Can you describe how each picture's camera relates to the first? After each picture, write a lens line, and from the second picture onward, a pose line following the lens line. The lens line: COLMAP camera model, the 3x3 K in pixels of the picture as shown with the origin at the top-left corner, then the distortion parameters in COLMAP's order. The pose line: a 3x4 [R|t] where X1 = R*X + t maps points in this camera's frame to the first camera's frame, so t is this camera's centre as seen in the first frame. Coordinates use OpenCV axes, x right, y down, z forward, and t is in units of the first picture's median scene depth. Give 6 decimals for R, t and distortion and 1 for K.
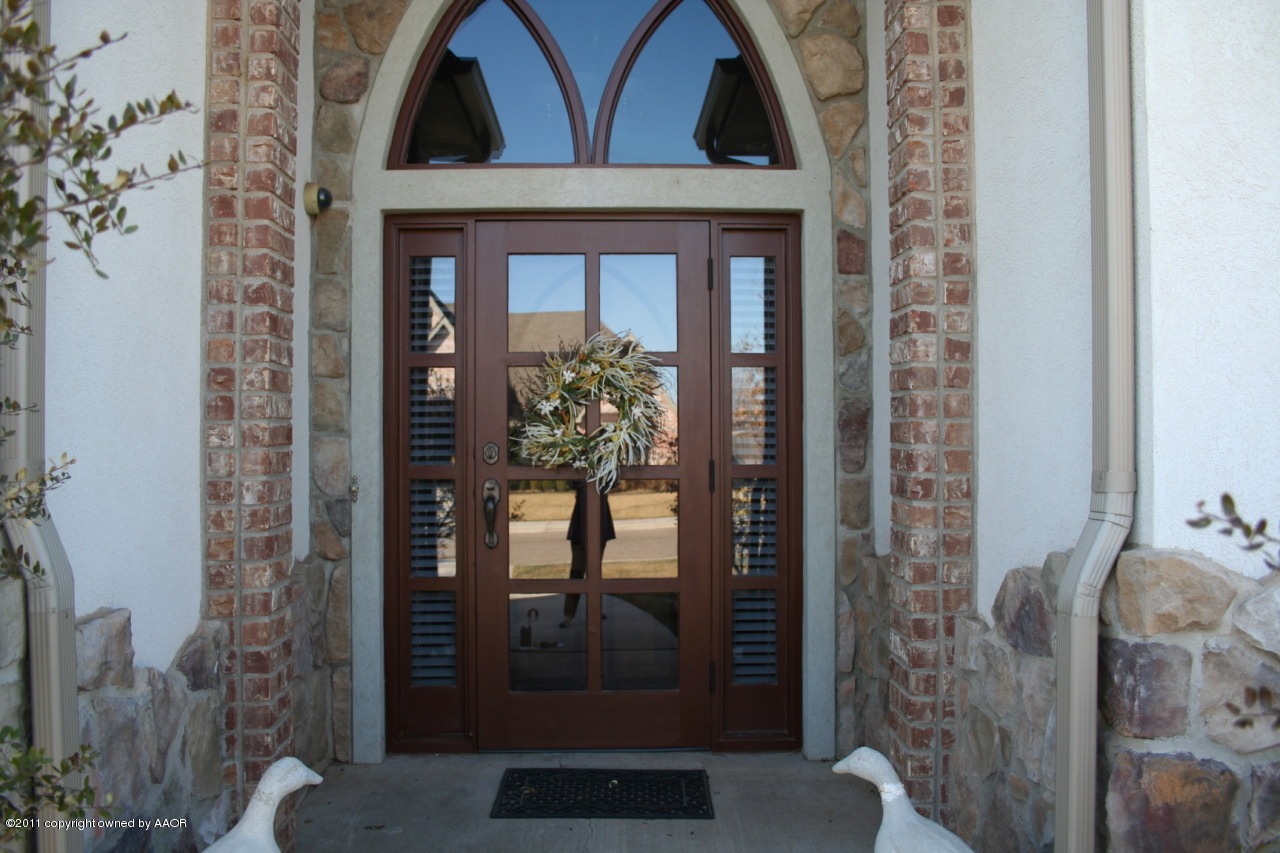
lens RADIAL K [[1080.3, 0, 640.0], [0, 1080.3, 426.5], [0, 0, 1]] dist [-0.157034, 0.143508]
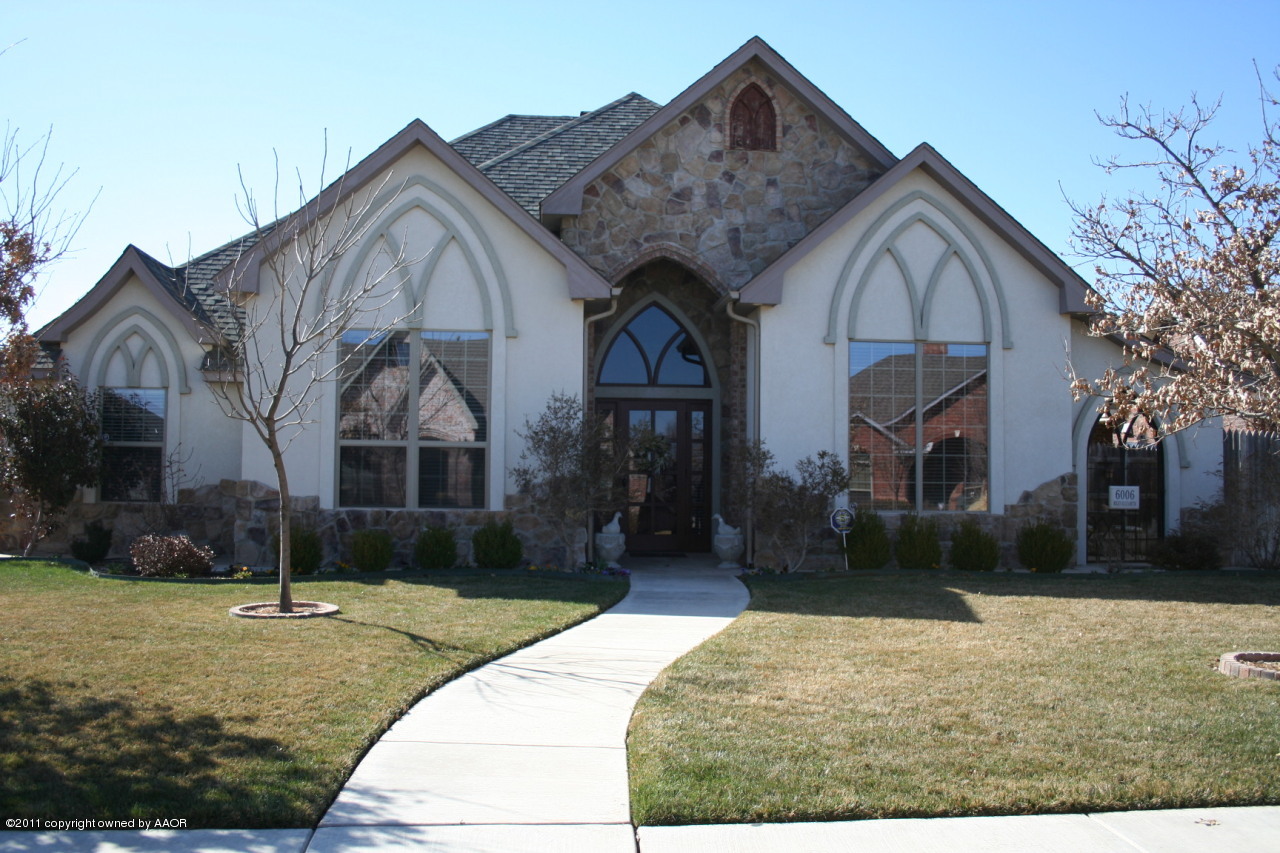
lens RADIAL K [[1080.3, 0, 640.0], [0, 1080.3, 426.5], [0, 0, 1]] dist [-0.157034, 0.143508]
pose [[0.999082, 0.013553, 0.040643, -0.235598], [-0.011589, 0.998772, -0.048171, 0.064847], [-0.041246, 0.047656, 0.998012, -2.566940]]
